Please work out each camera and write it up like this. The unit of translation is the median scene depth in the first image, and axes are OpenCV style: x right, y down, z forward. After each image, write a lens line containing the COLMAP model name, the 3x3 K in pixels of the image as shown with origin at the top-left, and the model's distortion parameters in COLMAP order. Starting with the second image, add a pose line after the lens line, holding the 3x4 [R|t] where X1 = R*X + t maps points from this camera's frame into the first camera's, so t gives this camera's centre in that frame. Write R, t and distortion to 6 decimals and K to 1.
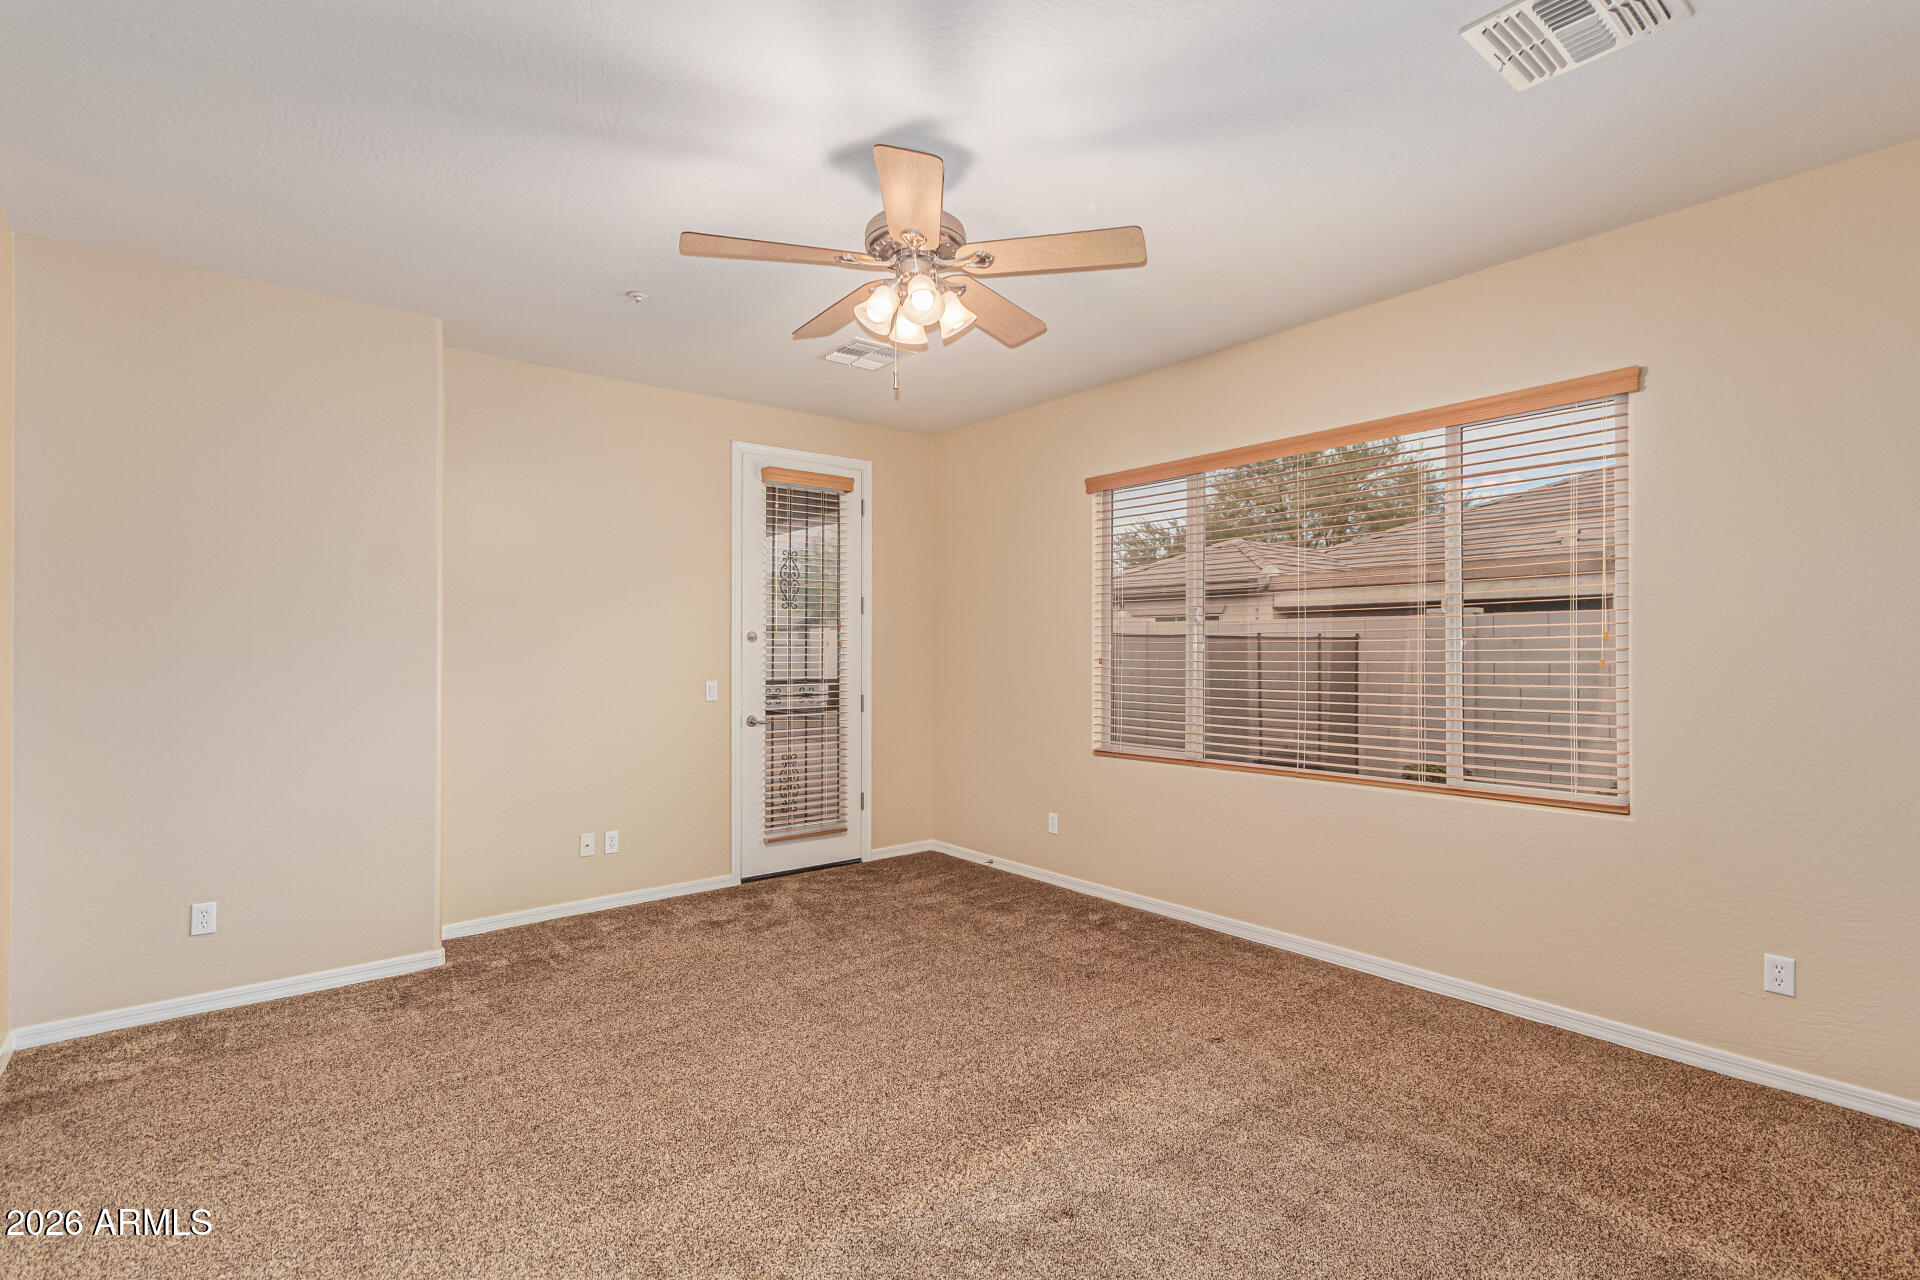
lens RADIAL K [[886.8, 0, 966.5], [0, 886.8, 643.6], [0, 0, 1]] dist [0.005705, -0.000814]
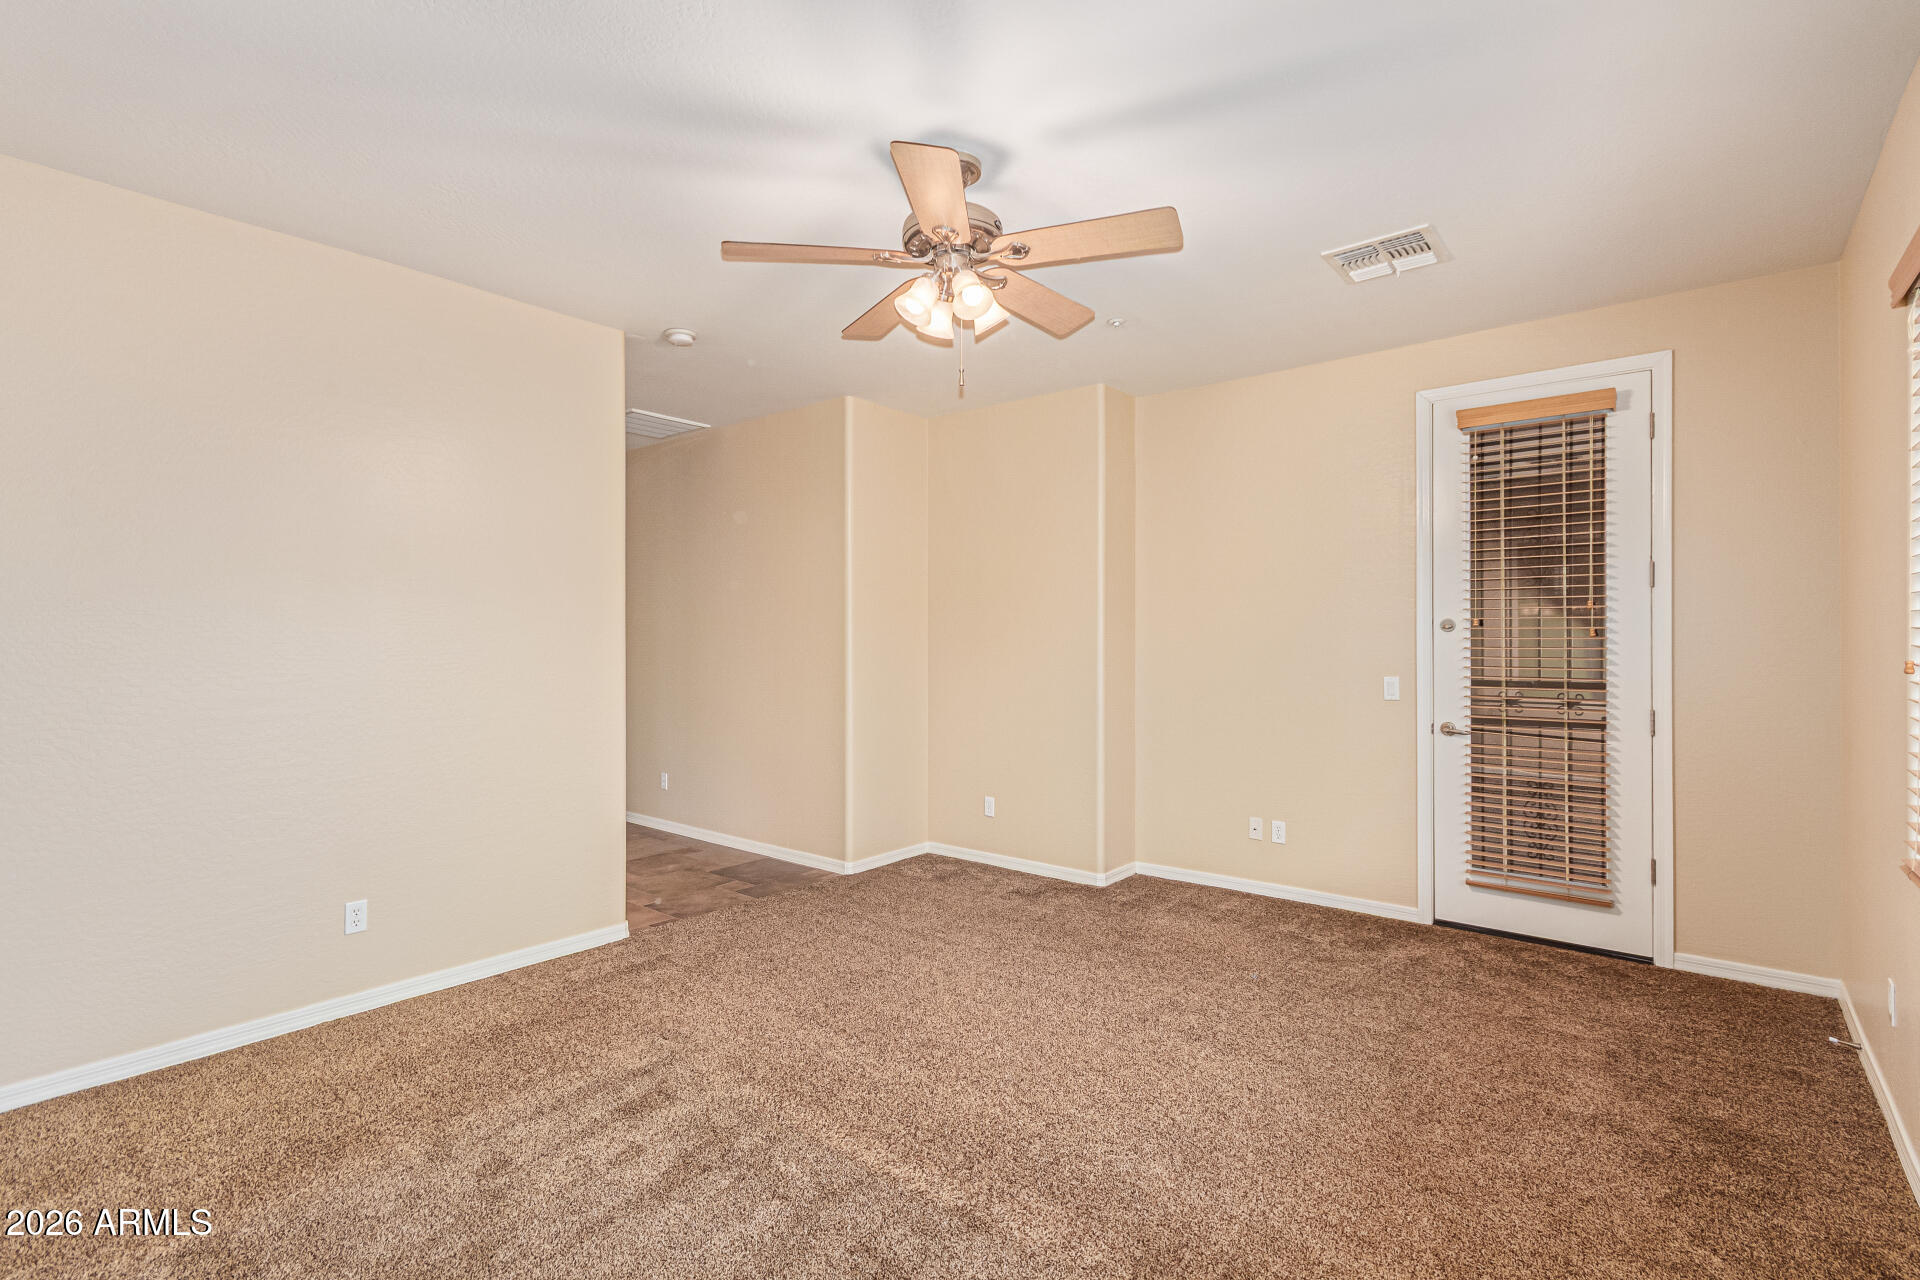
lens RADIAL K [[886.8, 0, 966.9], [0, 886.8, 641.7], [0, 0, 1]] dist [0.005705, -0.000814]
pose [[0.203793, -0.000353, -0.979014, 0.468948], [0.007919, 0.999968, 0.001288, 0.002951], [0.978982, -0.008015, 0.203790, 0.410394]]
